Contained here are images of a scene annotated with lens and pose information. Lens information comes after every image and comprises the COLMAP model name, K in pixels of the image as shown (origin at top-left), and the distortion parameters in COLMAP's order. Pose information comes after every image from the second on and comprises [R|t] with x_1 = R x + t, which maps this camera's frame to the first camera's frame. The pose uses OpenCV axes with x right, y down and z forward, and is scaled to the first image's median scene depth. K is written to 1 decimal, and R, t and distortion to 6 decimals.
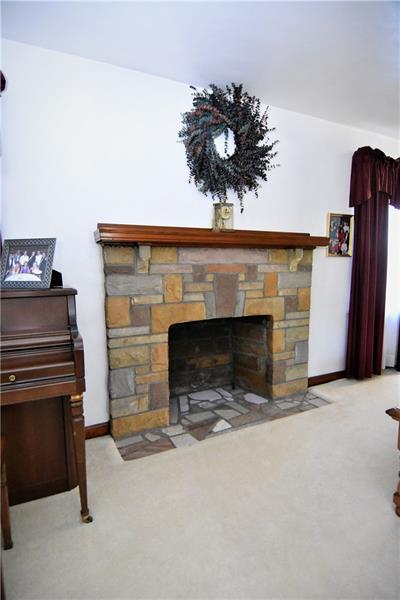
lens RADIAL K [[317.6, 0, 200.0], [0, 317.6, 300.0], [0, 0, 1]] dist [-0.010665, -0.001528]
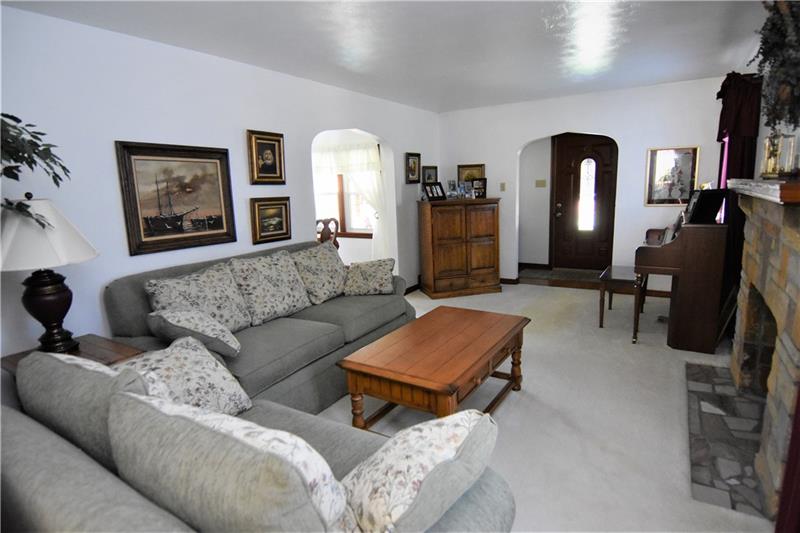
lens RADIAL K [[423.4, 0, 397.1], [0, 423.4, 264.7], [0, 0, 1]] dist [-0.010665, -0.001528]
pose [[-0.847785, 0.136733, -0.512411, 1.259021], [-0.006232, 0.963558, 0.267428, -0.251585], [0.530303, 0.229915, -0.816038, 1.360303]]
